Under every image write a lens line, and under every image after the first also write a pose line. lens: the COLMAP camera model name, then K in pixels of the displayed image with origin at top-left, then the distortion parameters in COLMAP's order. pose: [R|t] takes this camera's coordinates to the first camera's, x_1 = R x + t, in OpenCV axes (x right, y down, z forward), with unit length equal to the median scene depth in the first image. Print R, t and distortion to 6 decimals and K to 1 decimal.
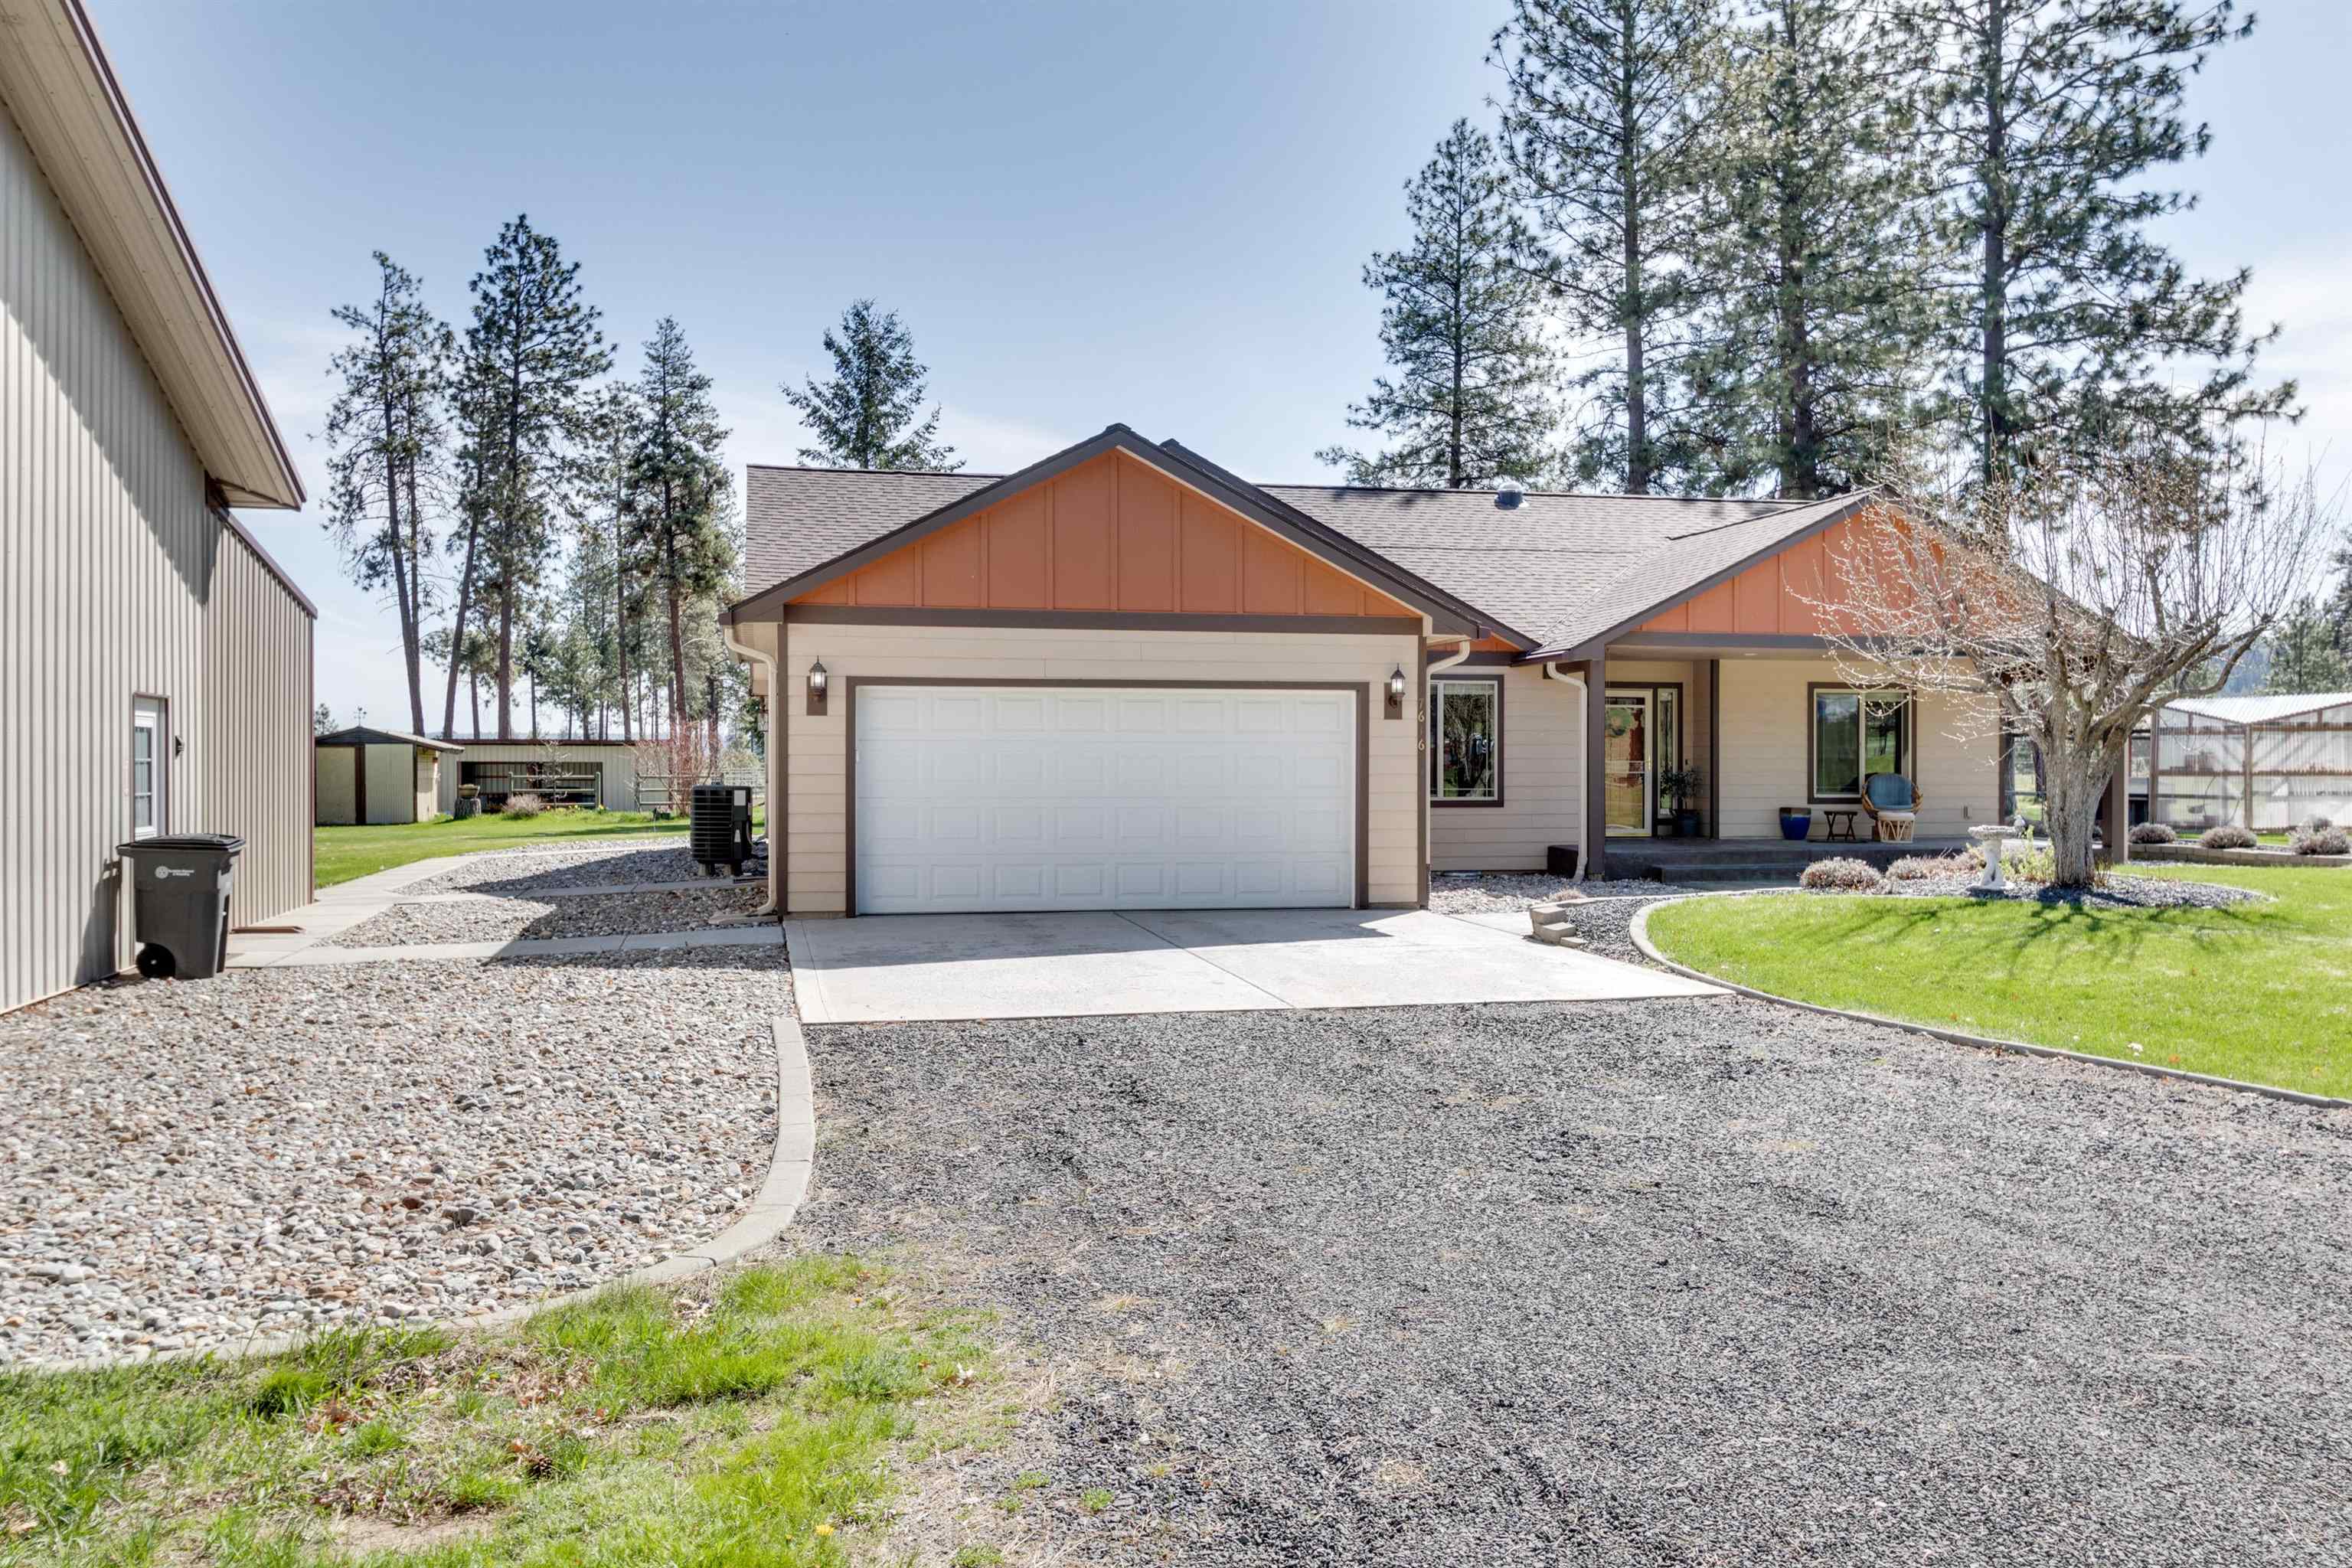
lens RADIAL K [[1901.8, 0, 1170.7], [0, 1901.8, 775.9], [0, 0, 1]] dist [-0.002714, 0.001504]
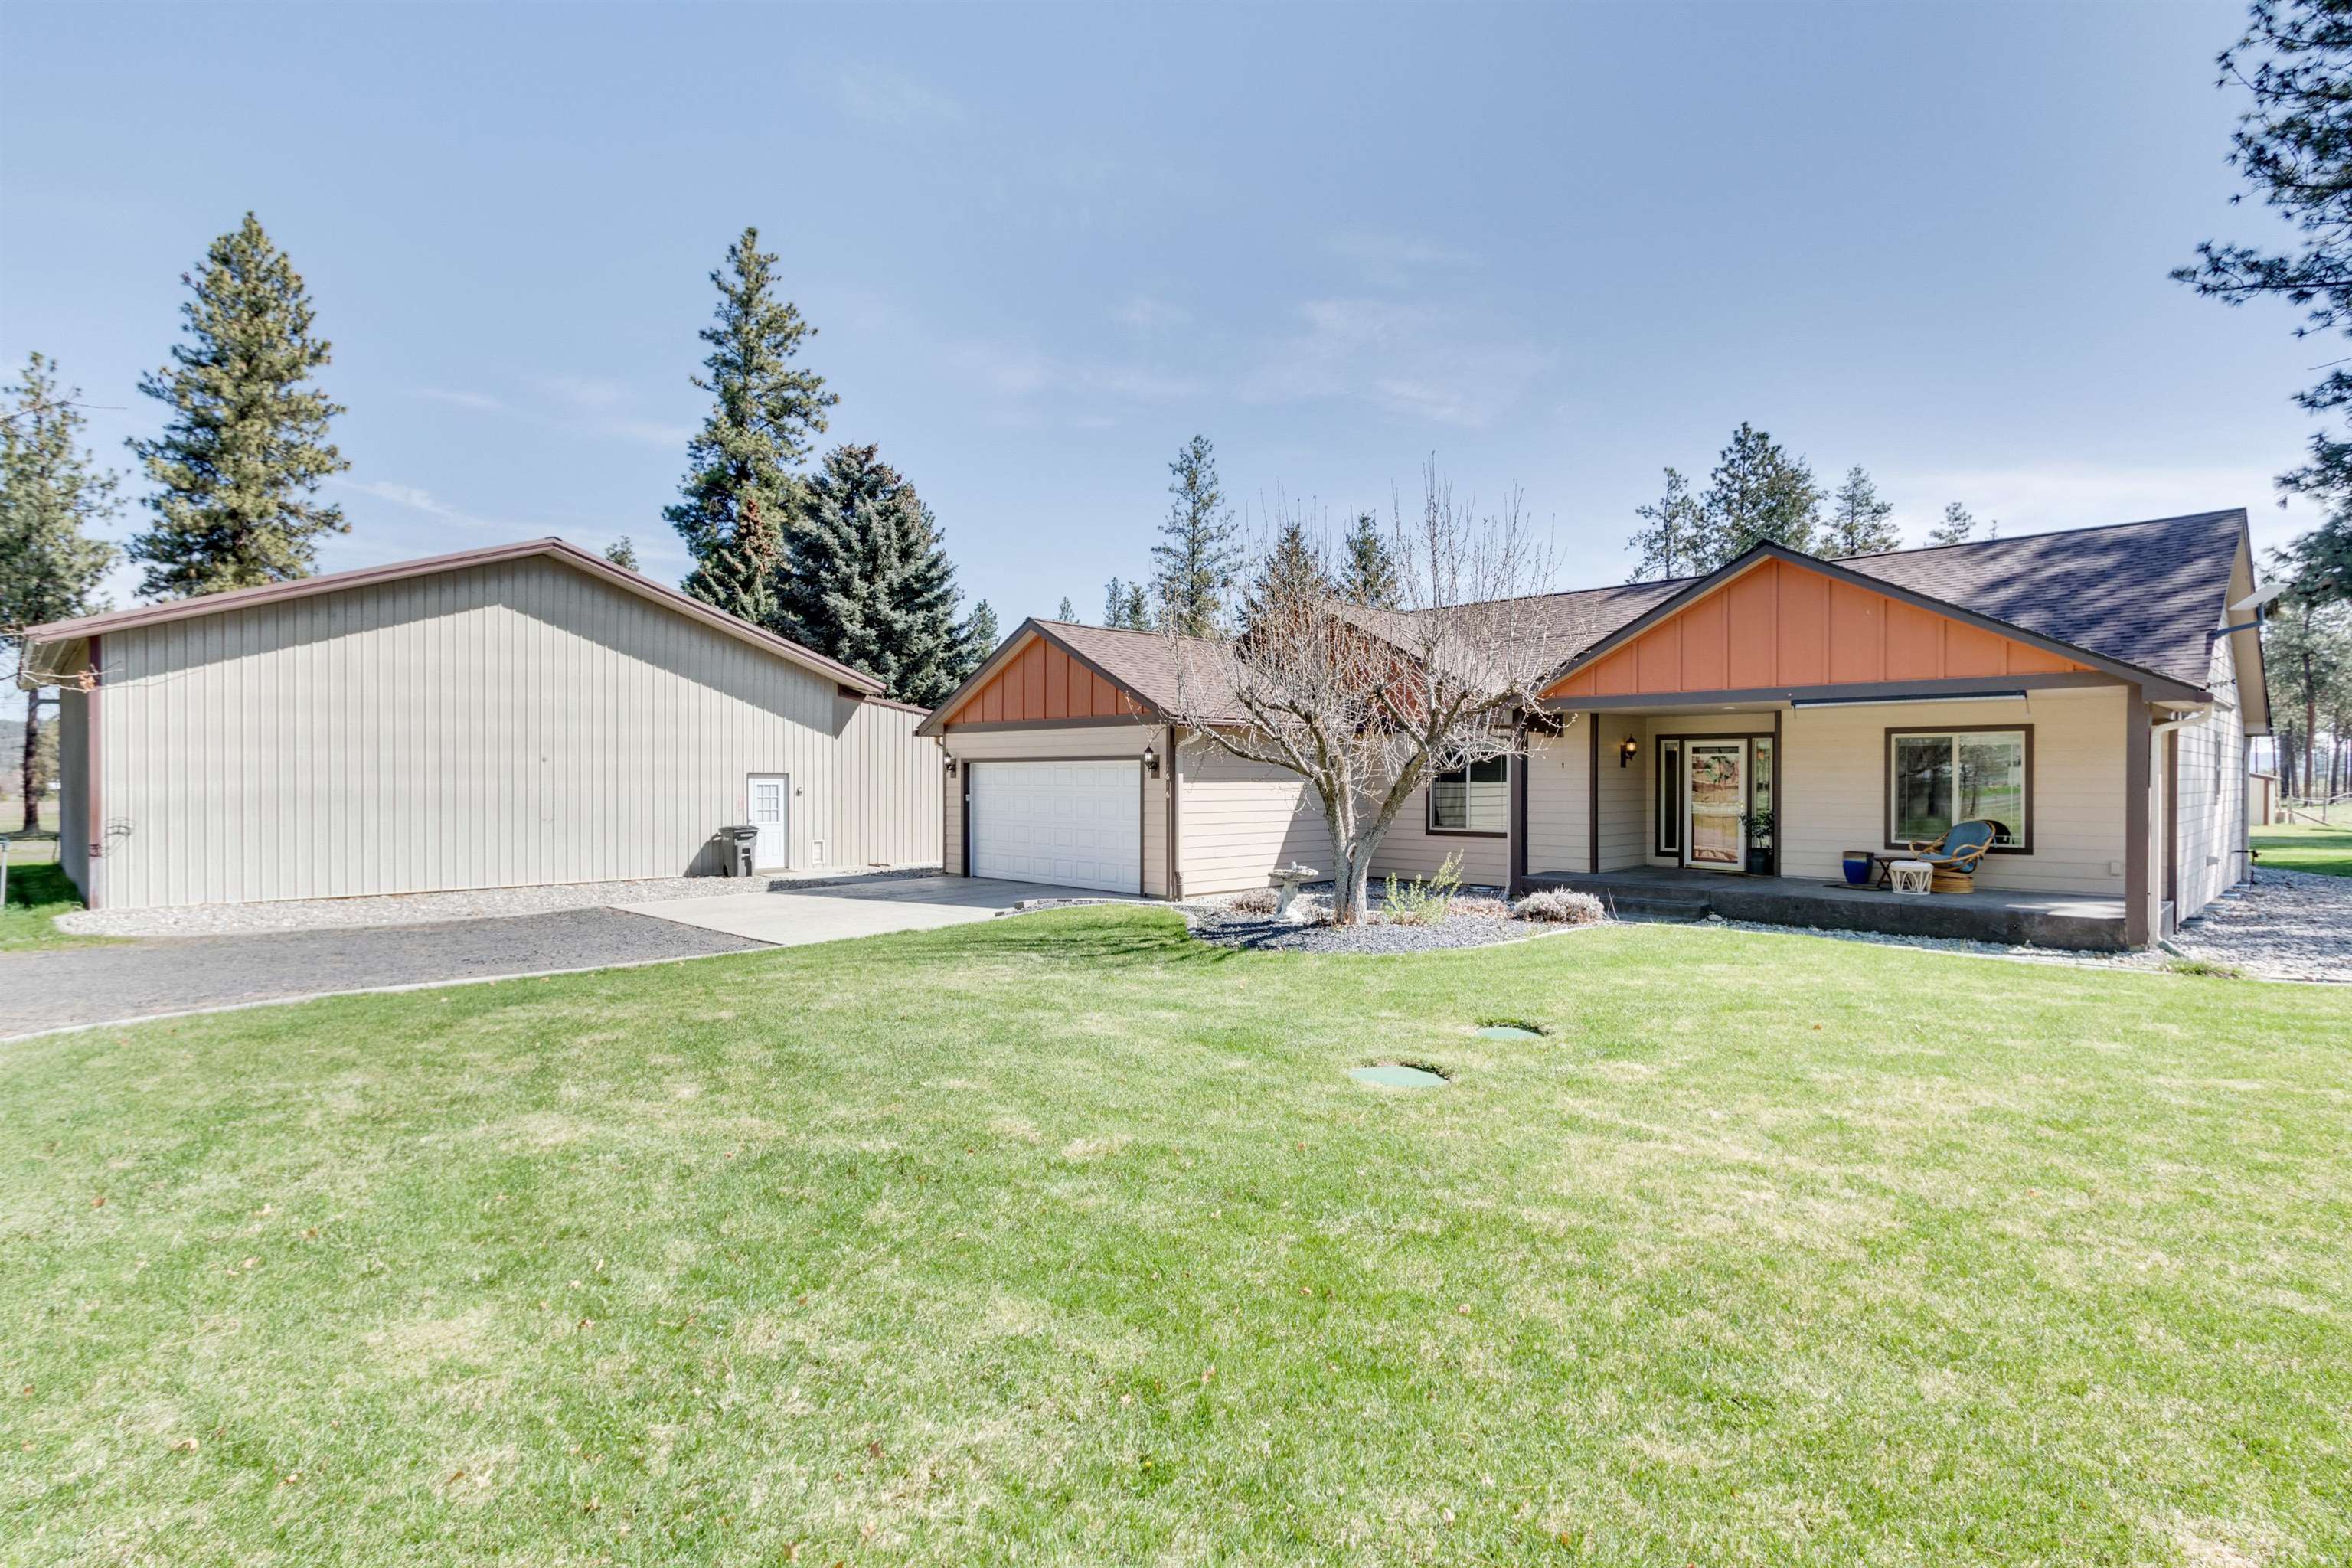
lens RADIAL K [[1194.0, 0, 1172.6], [0, 1194.0, 779.9], [0, 0, 1]] dist [-0.001105, -0.000103]
pose [[0.506001, 0.001090, -0.862532, 0.635082], [-0.005254, 0.999985, -0.001819, -0.017399], [0.862517, 0.005452, 0.505999, 0.330253]]
